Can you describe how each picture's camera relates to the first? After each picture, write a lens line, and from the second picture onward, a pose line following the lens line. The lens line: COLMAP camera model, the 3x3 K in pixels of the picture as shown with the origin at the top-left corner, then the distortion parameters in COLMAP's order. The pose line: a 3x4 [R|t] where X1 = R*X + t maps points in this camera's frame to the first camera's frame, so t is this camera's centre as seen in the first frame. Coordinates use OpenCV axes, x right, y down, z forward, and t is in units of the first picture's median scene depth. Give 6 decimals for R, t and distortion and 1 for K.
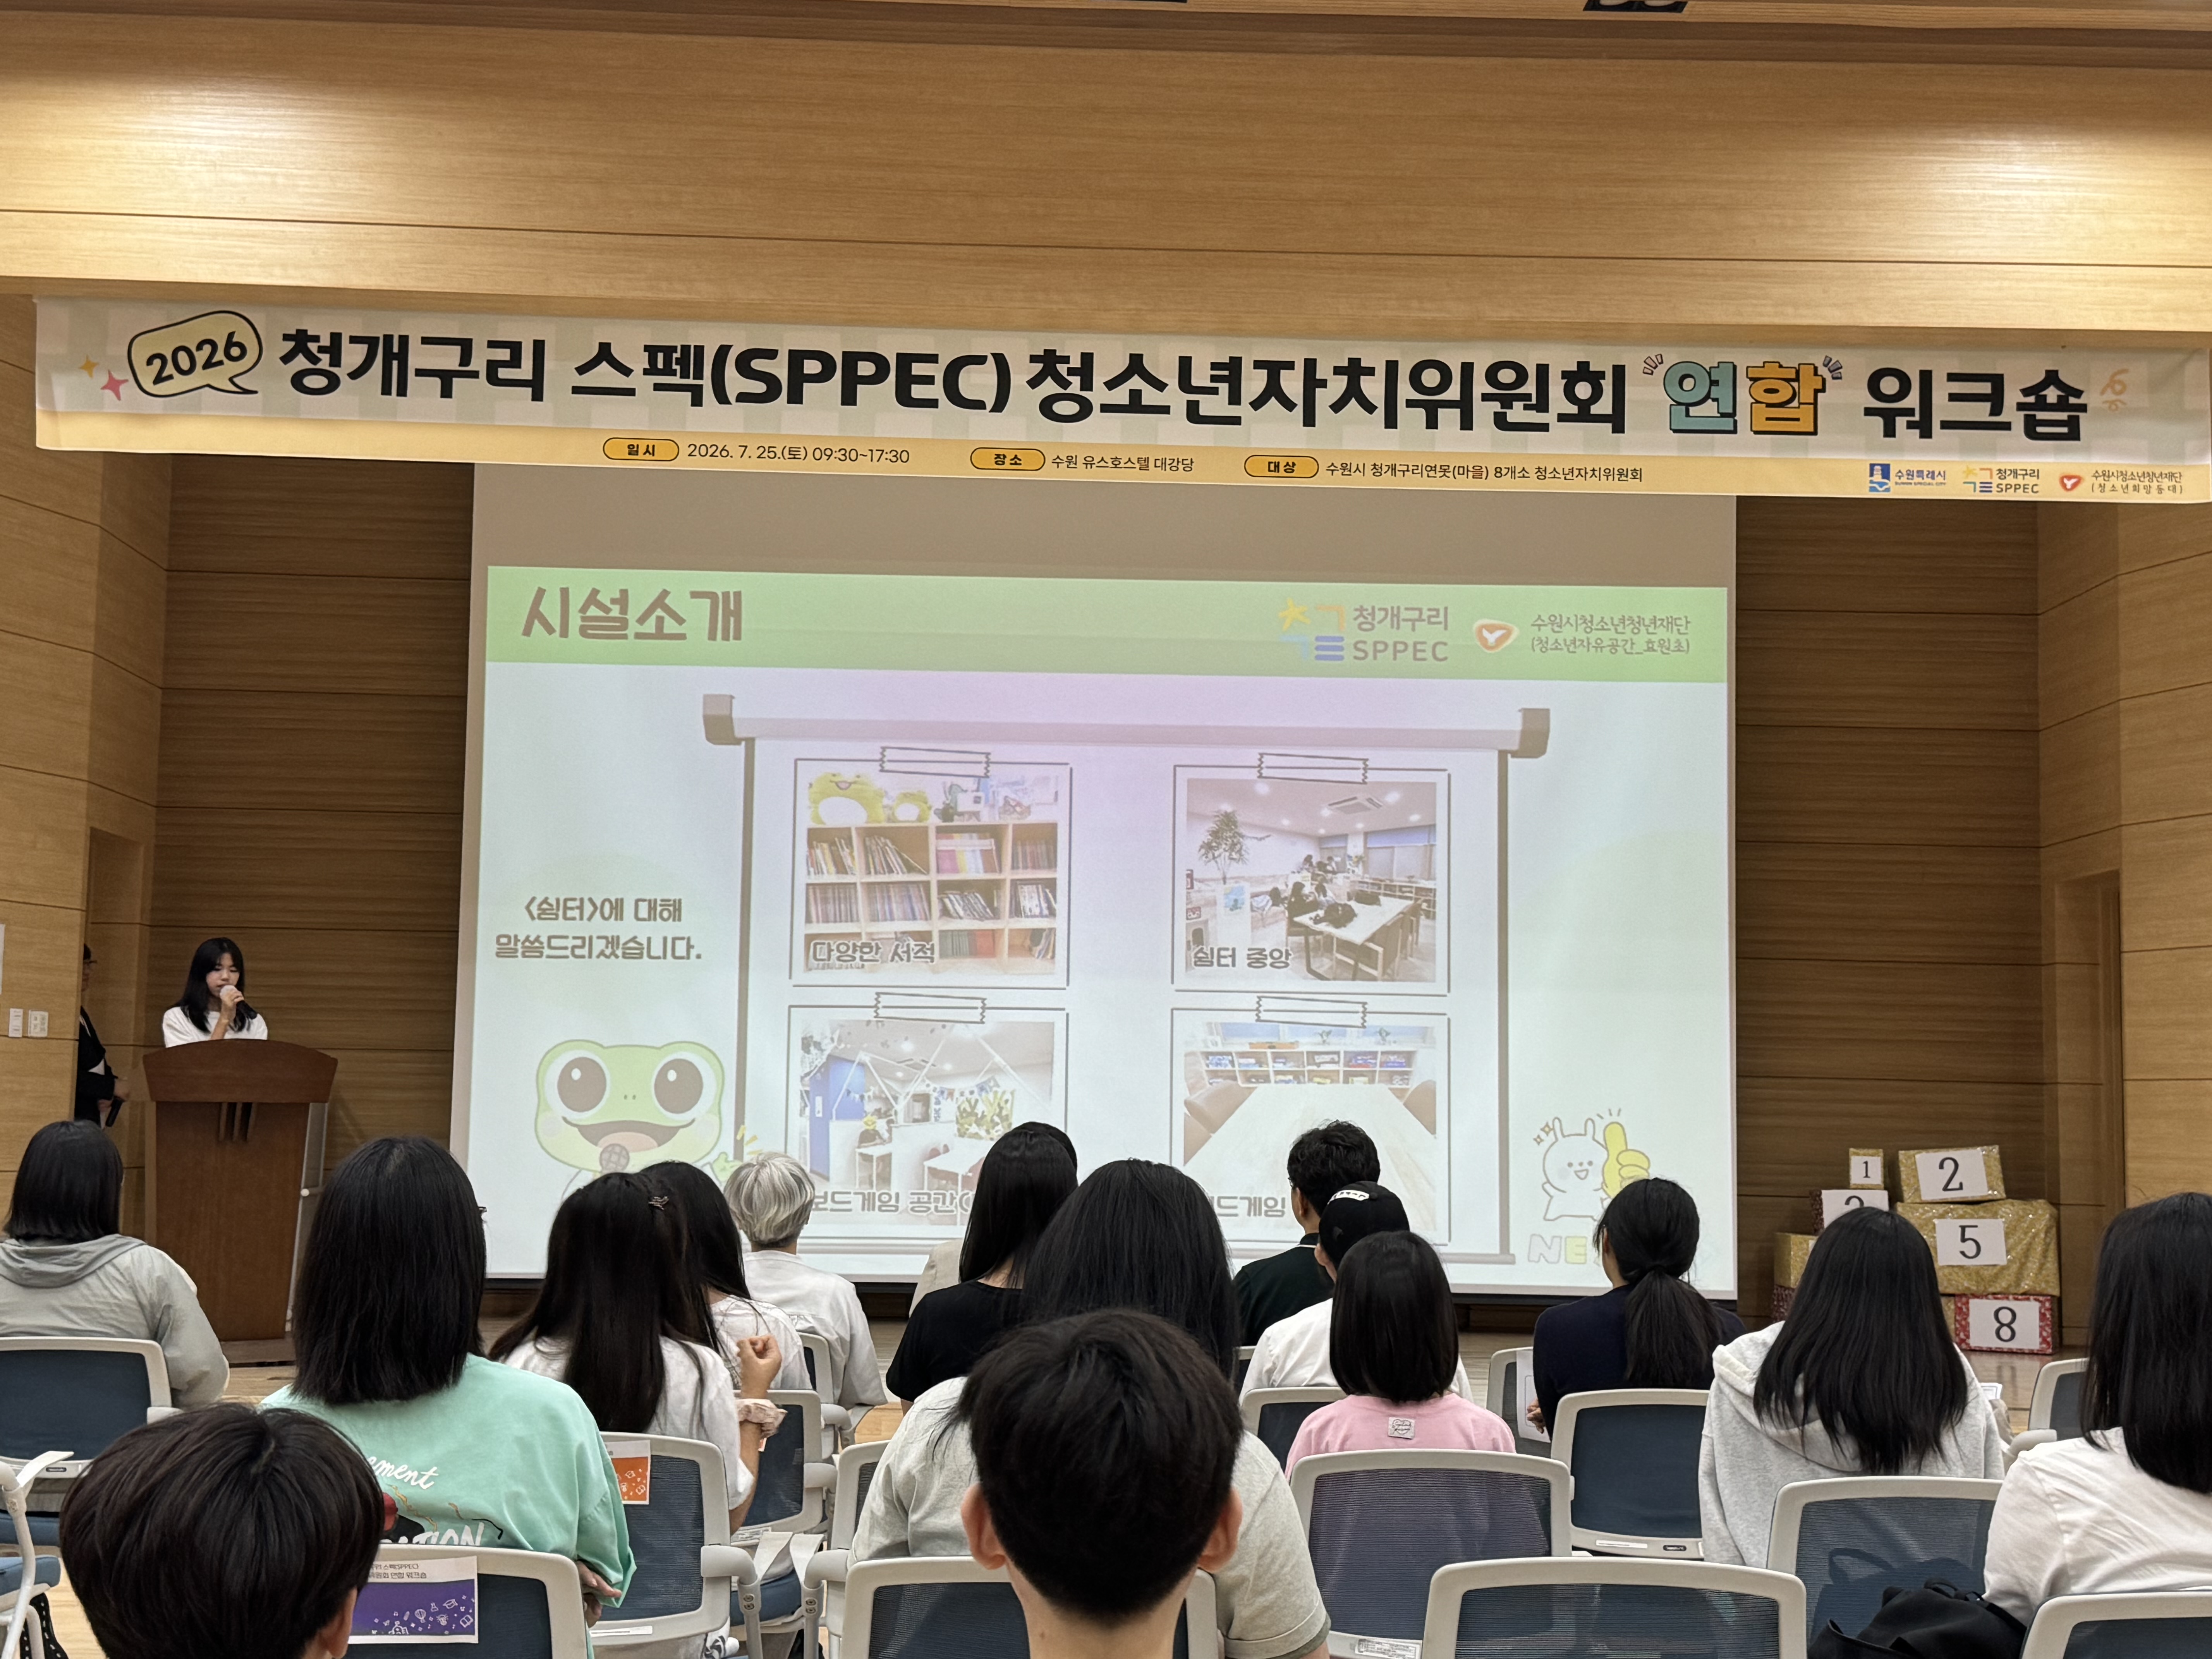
lens RADIAL K [[2925.4, 0, 1091.2], [0, 2925.4, 863.6], [0, 0, 1]] dist [0.144169, 0.000000]
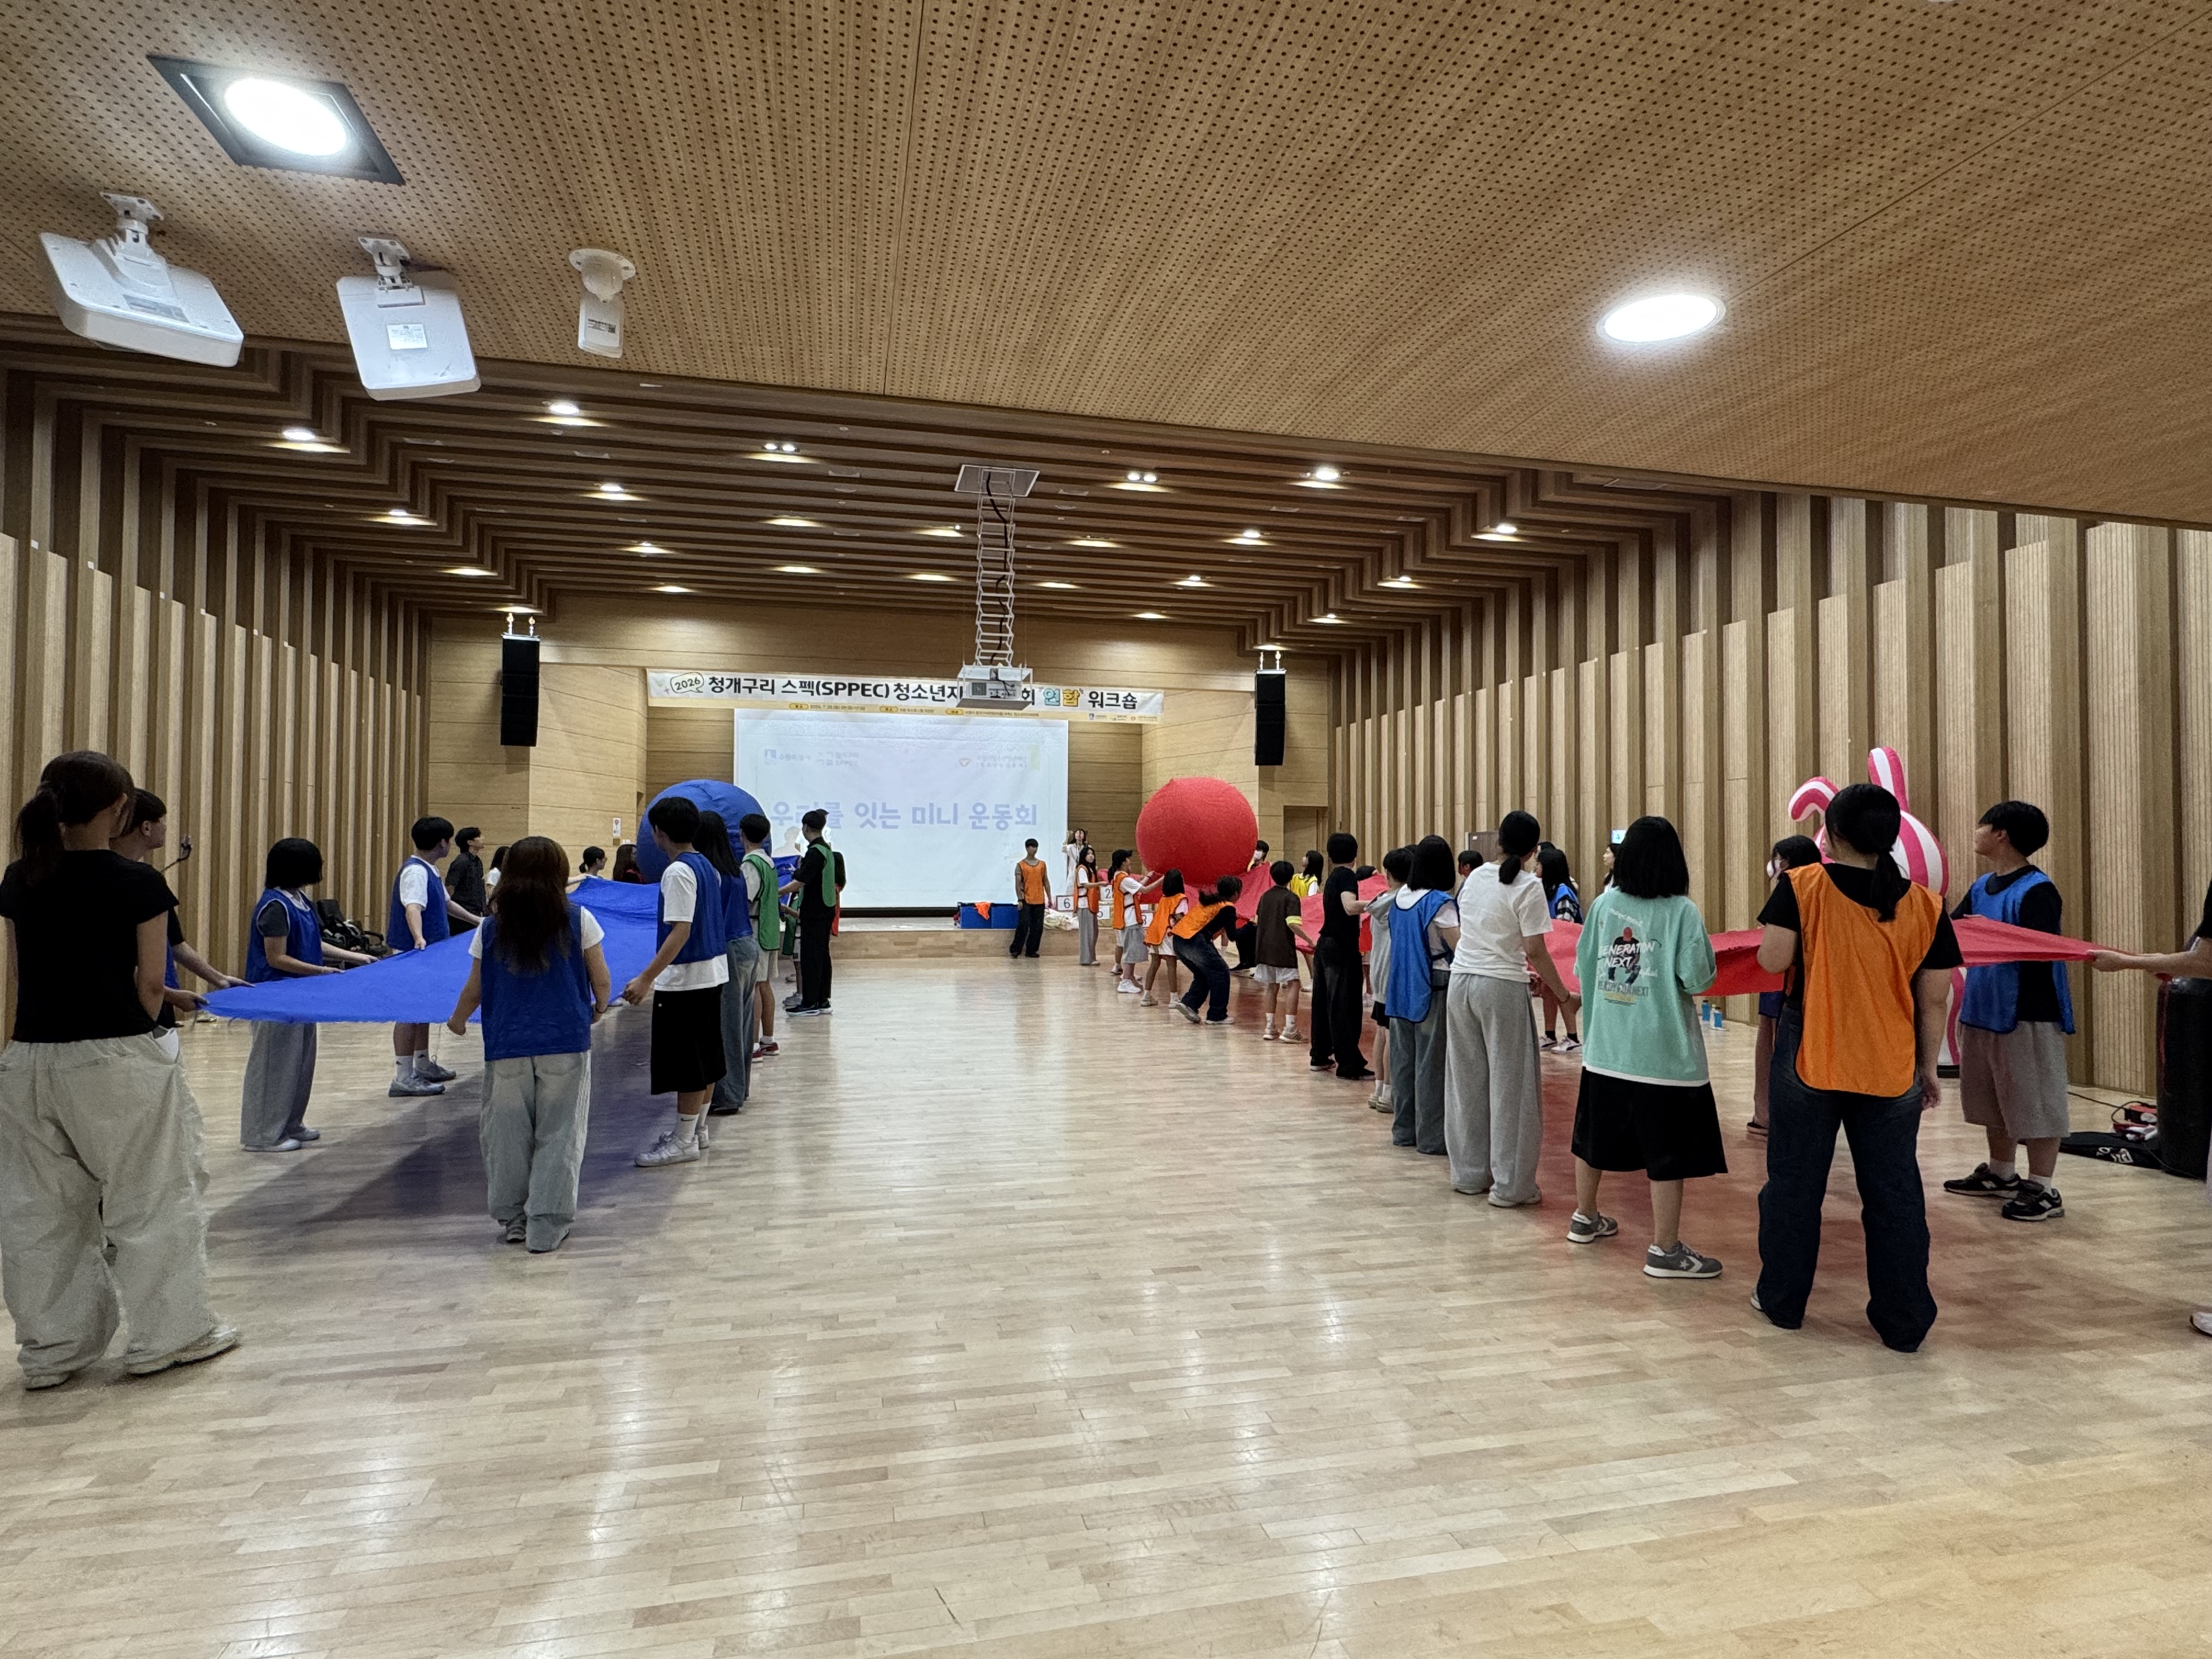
lens RADIAL K [[1165.6, 0, 1107.0], [0, 1165.6, 825.6], [0, 0, 1]] dist [-0.001051, 0.001149]
pose [[0.978674, -0.007629, 0.205276, -0.065971], [-0.005133, 0.998090, 0.061567, -0.076116], [-0.205353, -0.061307, 0.976766, -0.694869]]
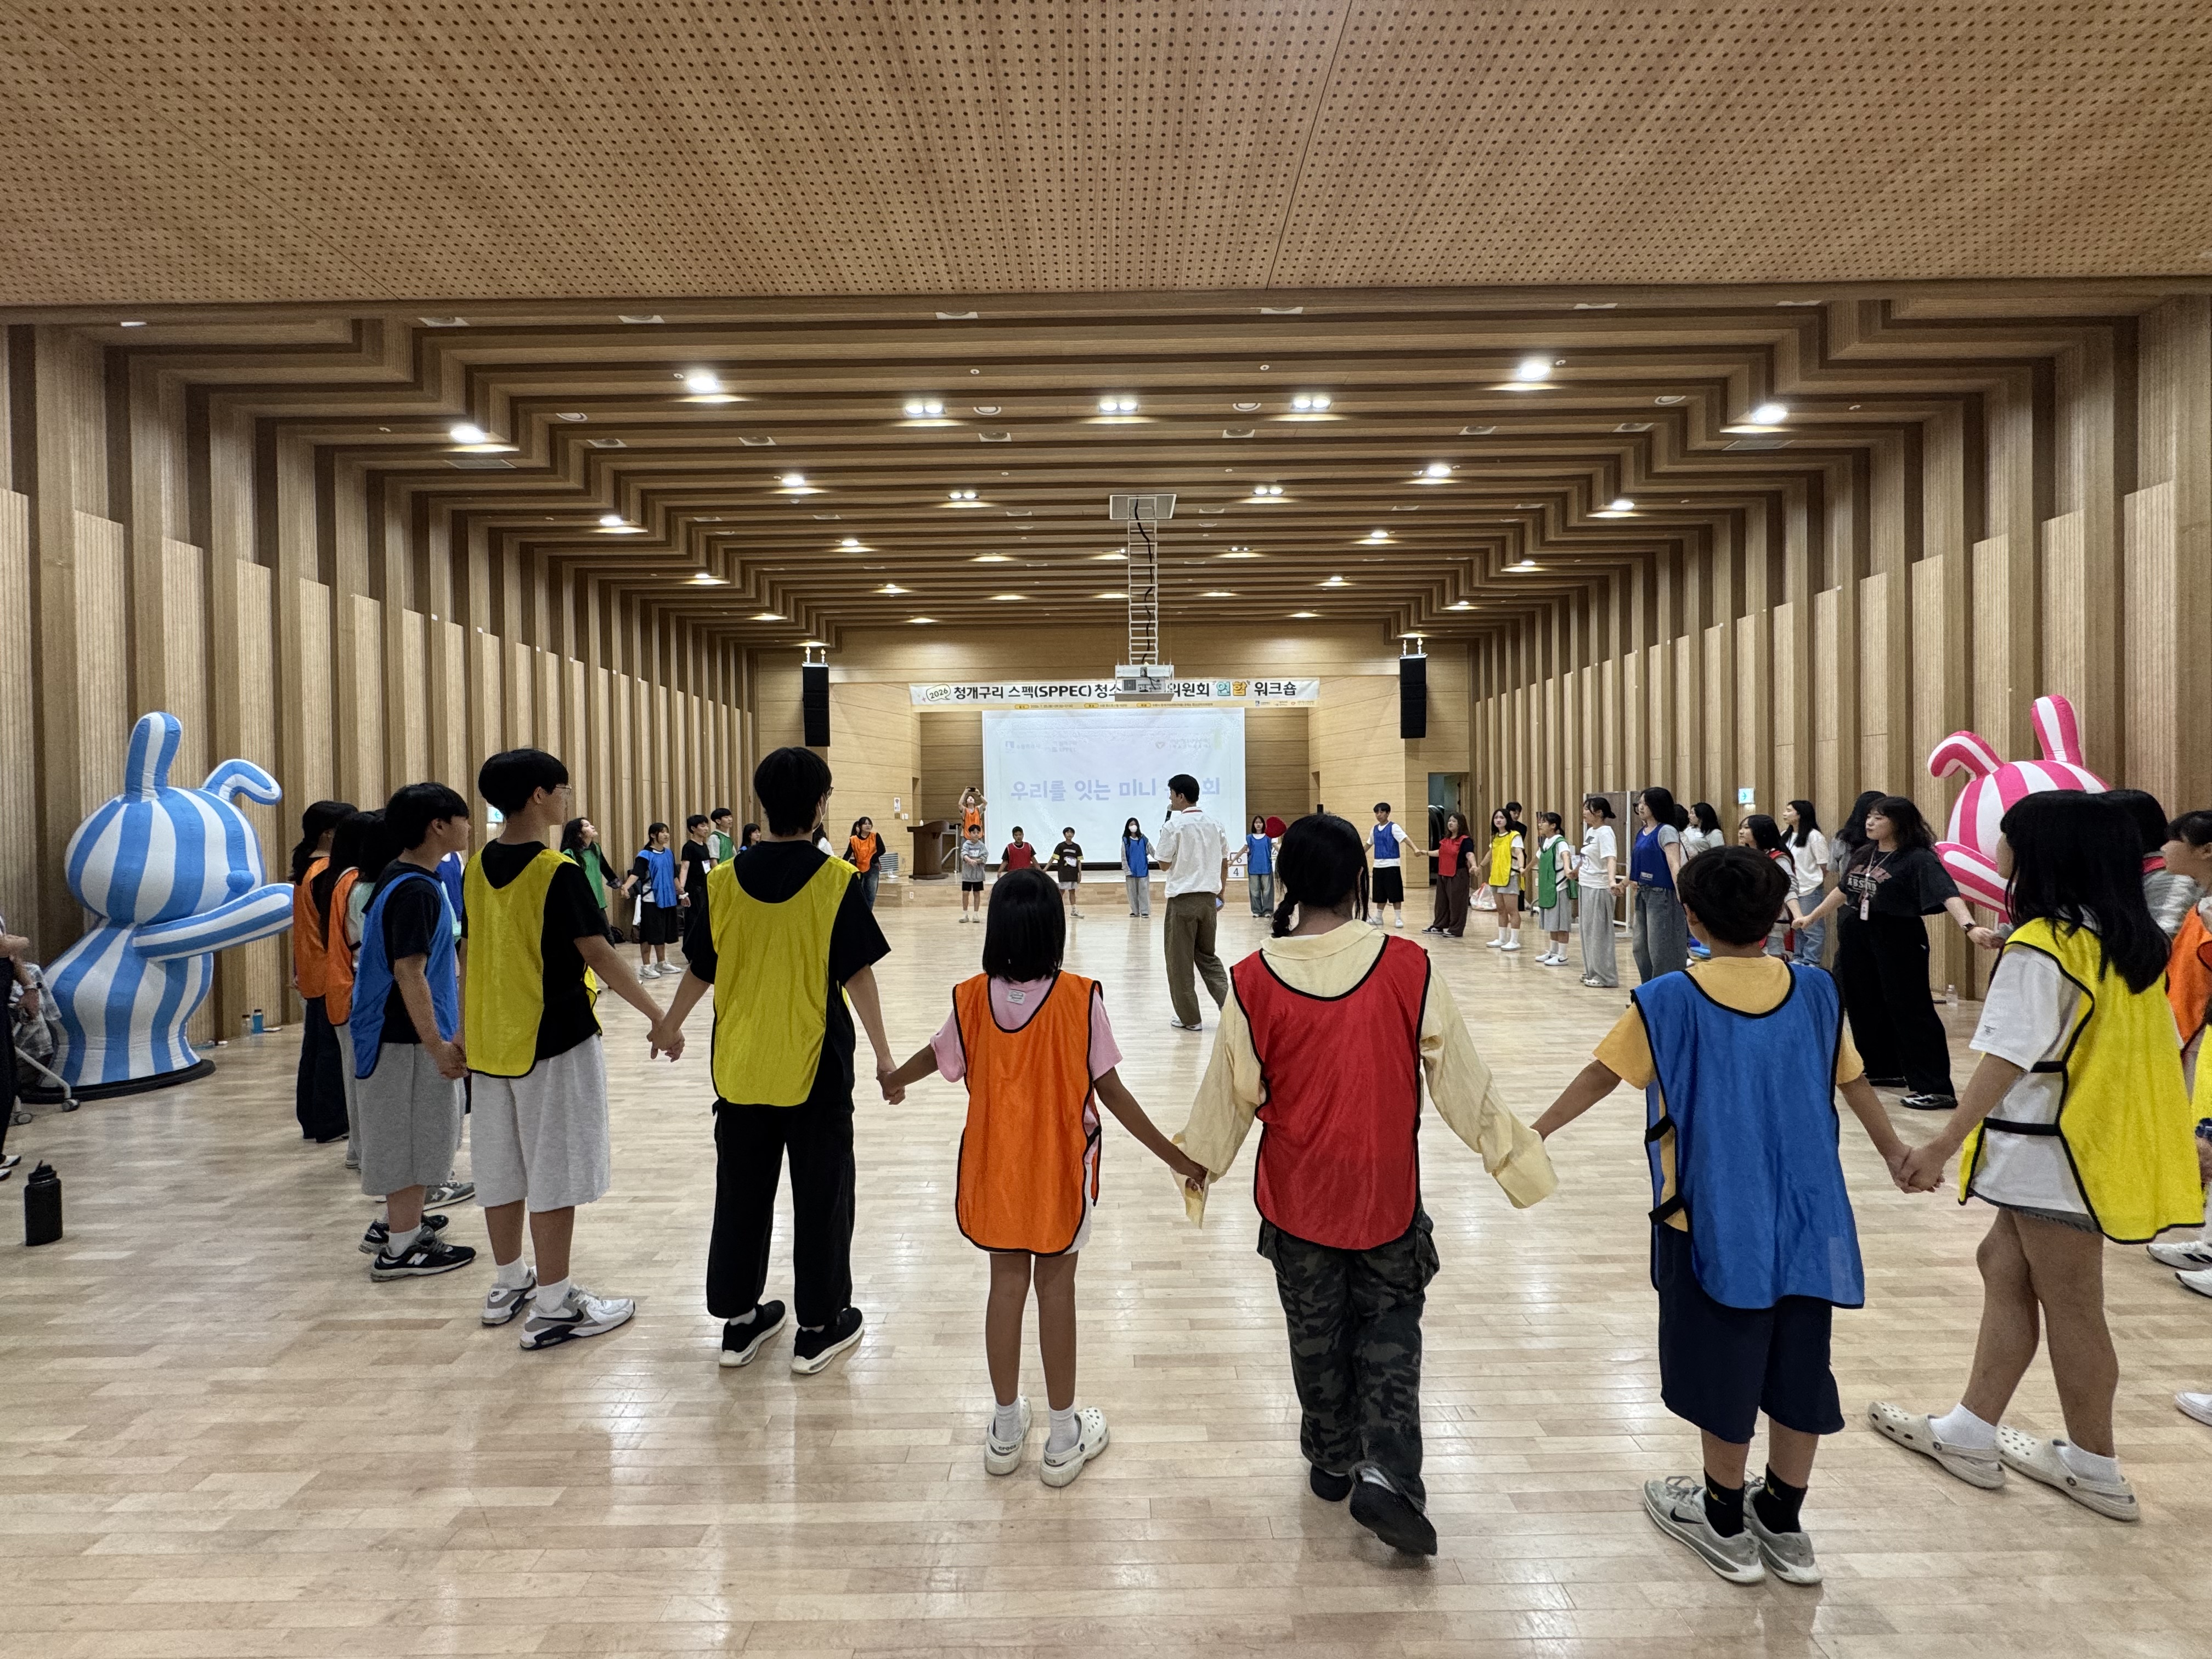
lens RADIAL K [[898.3, 0, 1102.3], [0, 898.3, 826.2], [0, 0, 1]] dist [-0.001219, -0.000169]
pose [[0.999080, -0.033164, -0.027193, 0.027273], [0.035632, 0.994747, 0.095959, -0.076783], [0.023868, -0.096840, 0.995014, -0.611416]]
